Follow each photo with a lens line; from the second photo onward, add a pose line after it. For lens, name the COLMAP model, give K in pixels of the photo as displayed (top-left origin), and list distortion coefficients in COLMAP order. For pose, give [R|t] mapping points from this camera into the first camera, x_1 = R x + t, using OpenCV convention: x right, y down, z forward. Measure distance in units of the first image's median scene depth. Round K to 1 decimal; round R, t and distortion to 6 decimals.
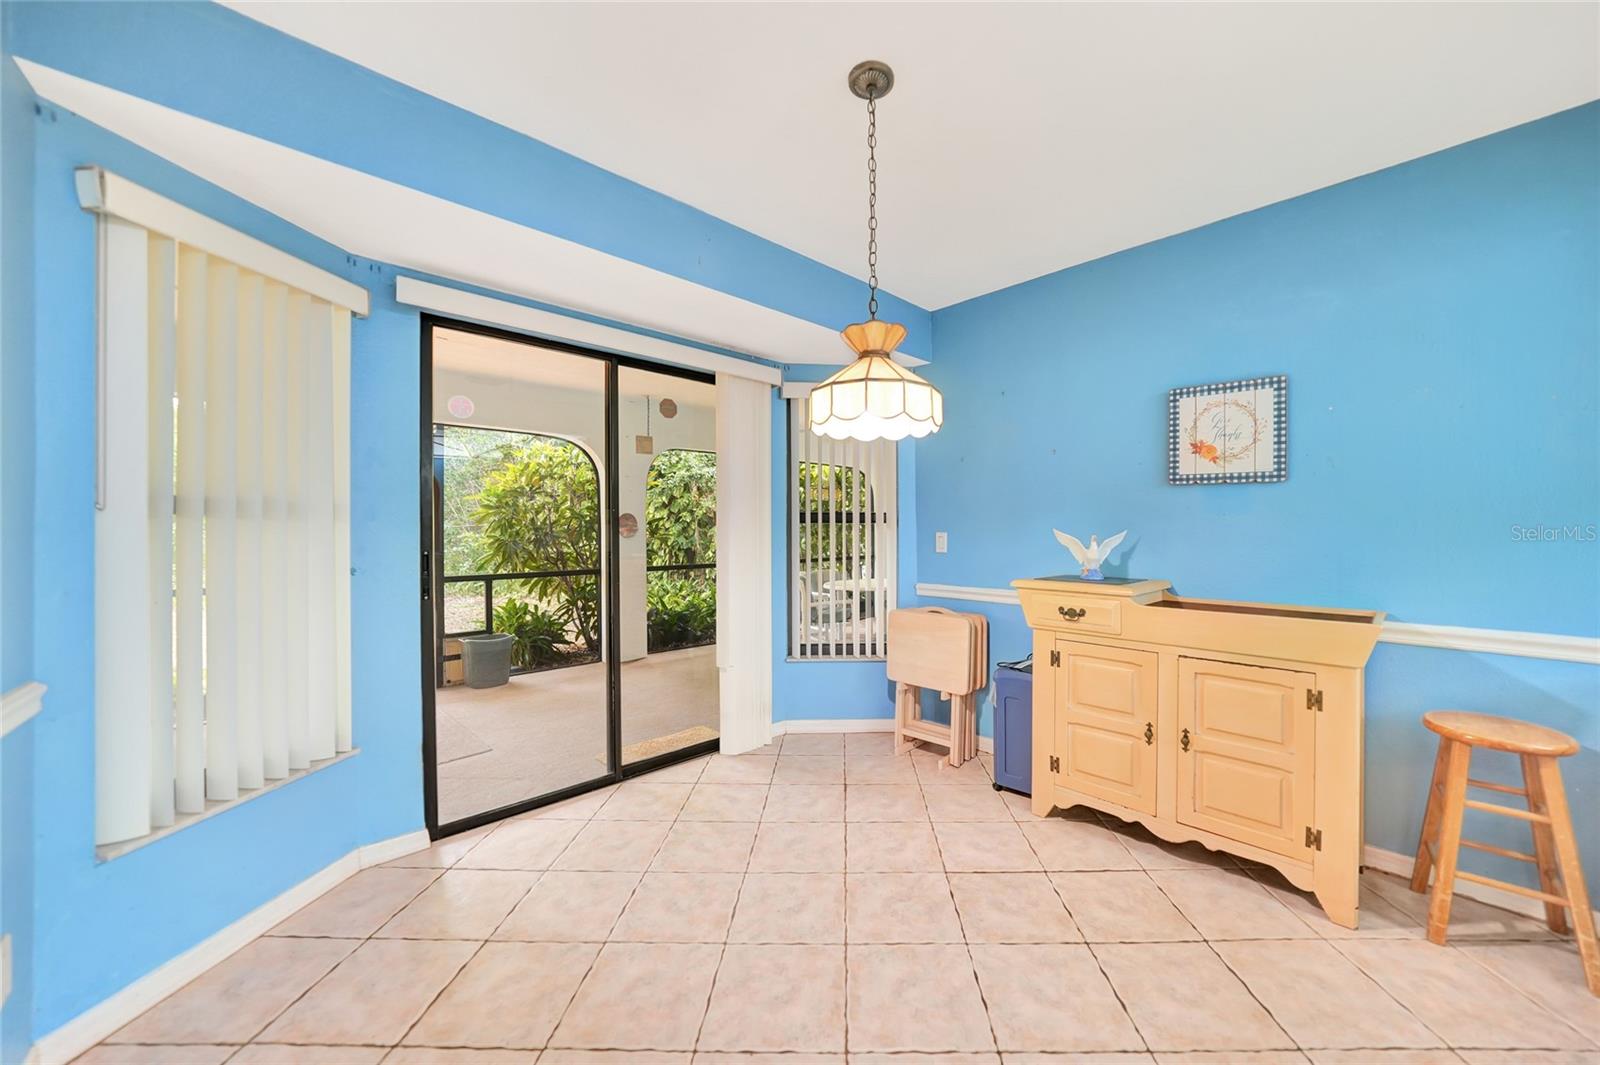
lens RADIAL K [[577.9, 0, 830.2], [0, 577.9, 529.6], [0, 0, 1]] dist [-0.000499, 0.000075]
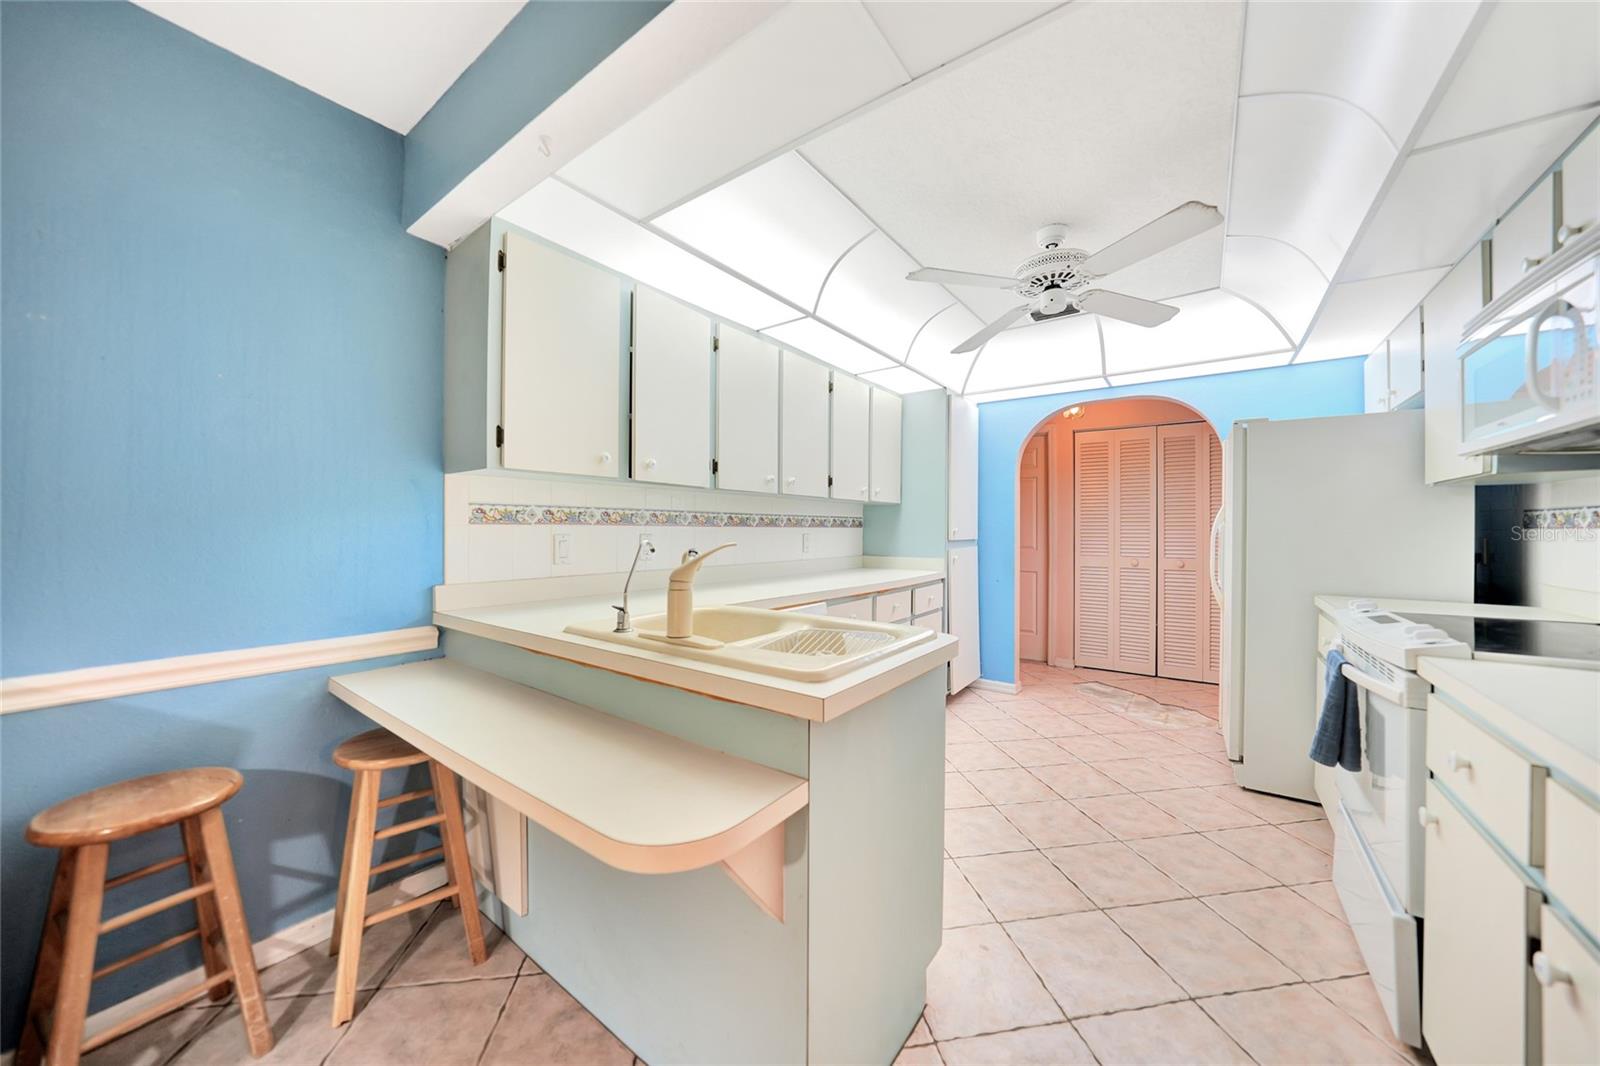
lens RADIAL K [[559.0, 0, 800.6], [0, 559.0, 529.0], [0, 0, 1]] dist [-0.021779, 0.006584]
pose [[-0.153398, -0.000522, 0.988164, 0.318965], [0.006189, 0.999980, 0.001489, 0.000875], [-0.988145, 0.006345, -0.153391, 0.266984]]
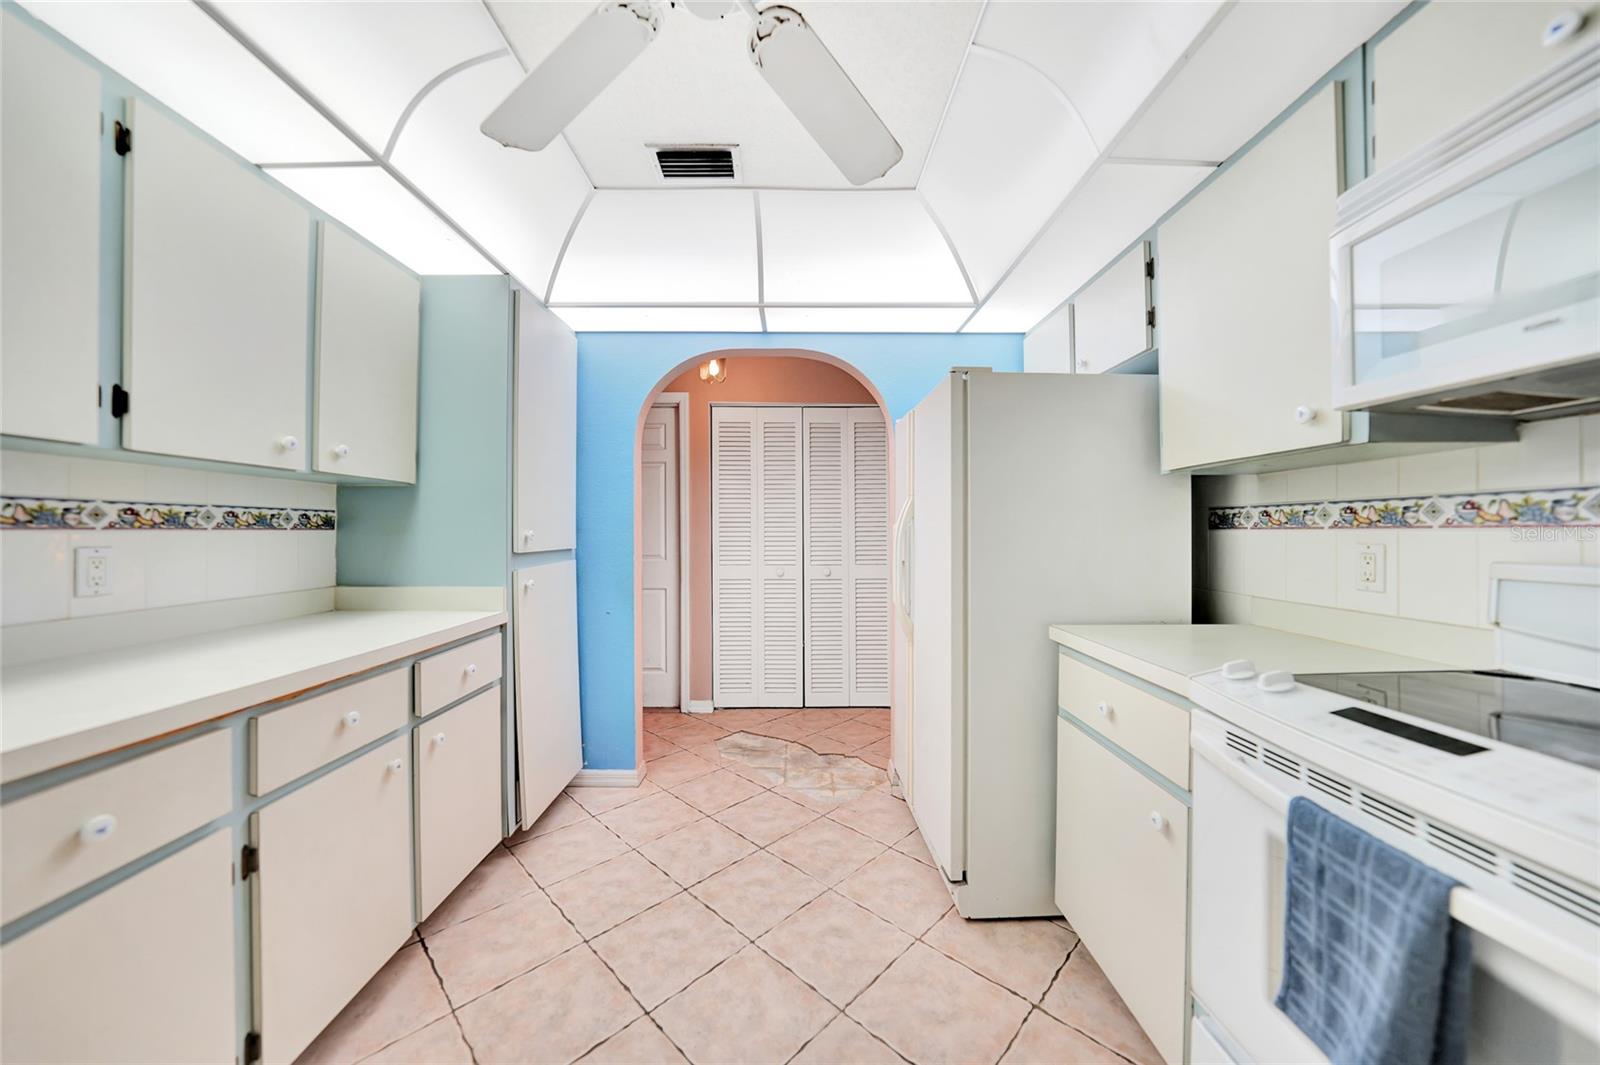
lens RADIAL K [[572.4, 0, 808.0], [0, 572.4, 531.9], [0, 0, 1]] dist [-0.032615, 0.007310]
pose [[-0.717982, 0.000656, 0.696061, 1.116969], [0.007991, 0.999941, 0.007300, 0.002523], [-0.696016, 0.010804, -0.717945, -0.223911]]
